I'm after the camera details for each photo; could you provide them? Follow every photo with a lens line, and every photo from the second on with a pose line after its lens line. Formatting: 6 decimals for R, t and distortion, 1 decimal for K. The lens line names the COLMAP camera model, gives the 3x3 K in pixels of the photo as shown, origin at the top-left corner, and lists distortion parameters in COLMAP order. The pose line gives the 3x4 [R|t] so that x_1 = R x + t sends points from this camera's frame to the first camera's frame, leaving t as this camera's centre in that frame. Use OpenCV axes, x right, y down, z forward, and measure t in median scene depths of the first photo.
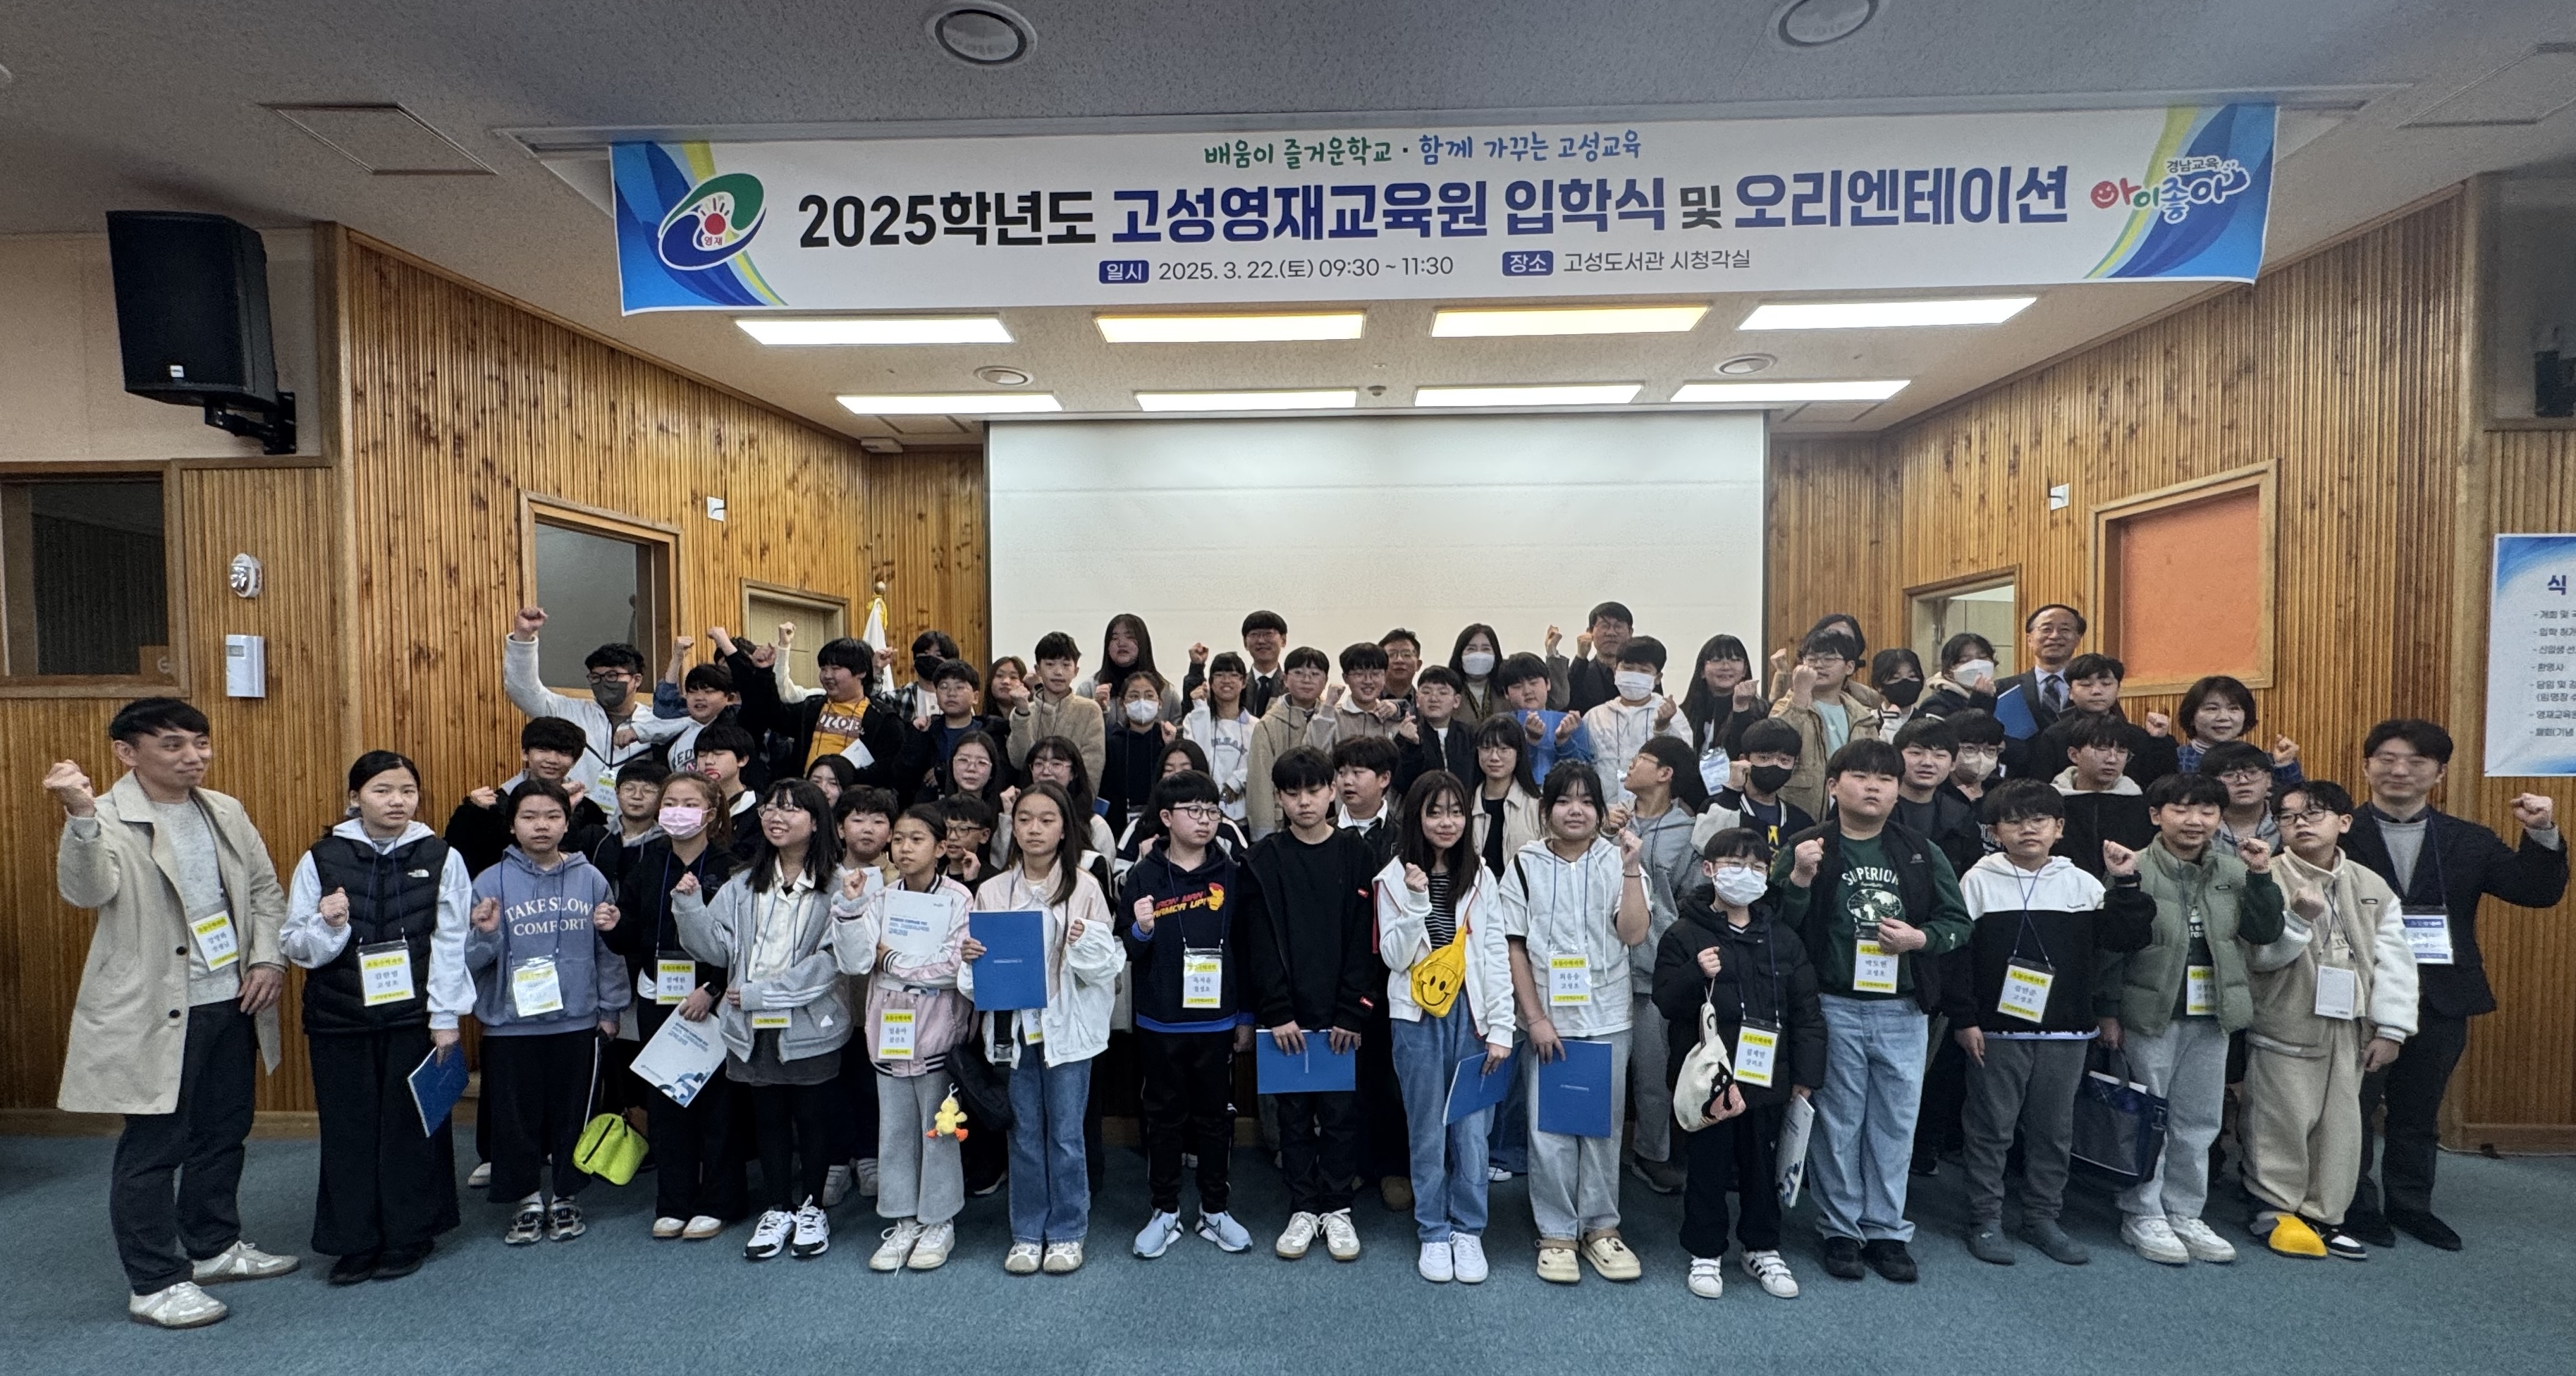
lens RADIAL K [[1156.7, 0, 1277.0], [0, 1156.7, 801.5], [0, 0, 1]] dist [-0.003885, 0.000204]
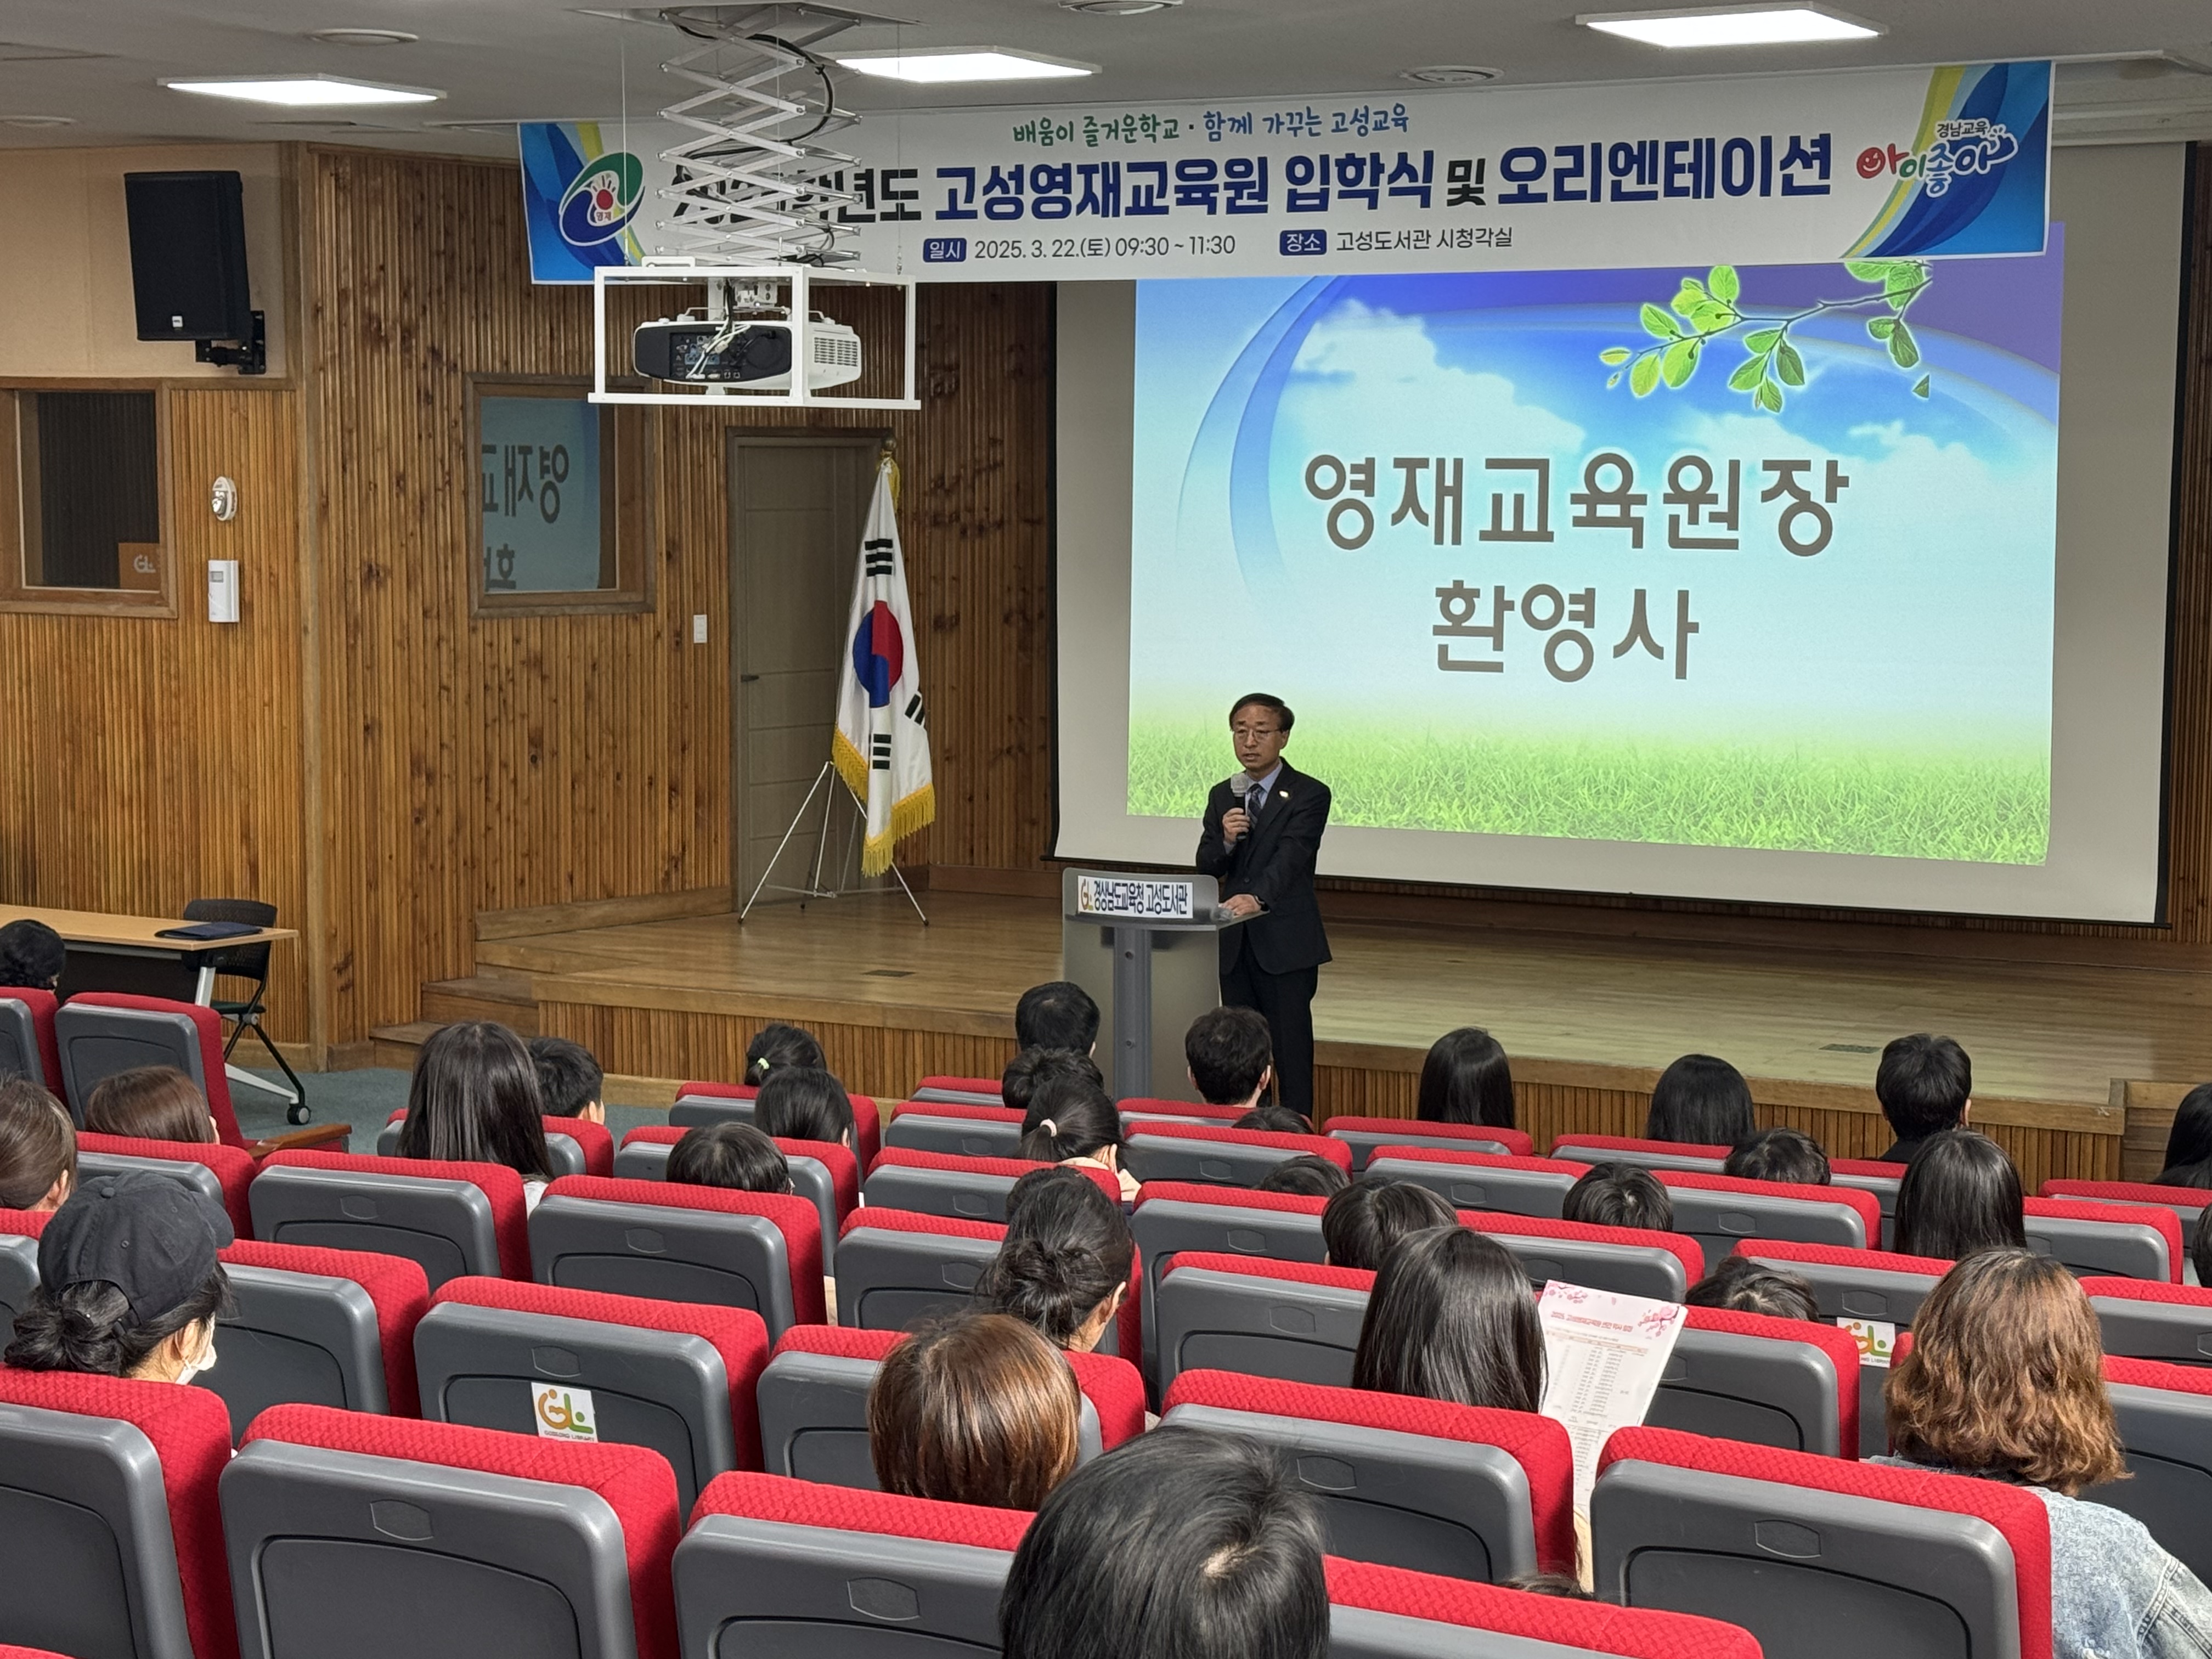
lens RADIAL K [[4028.5, 0, 1103.0], [0, 4028.5, 835.5], [0, 0, 1]] dist [0.253074, 0.000000]
pose [[0.892562, 0.054356, -0.447637, 1.359447], [-0.026108, 0.997272, 0.069040, -0.167992], [0.450169, -0.049936, 0.891546, -1.793637]]
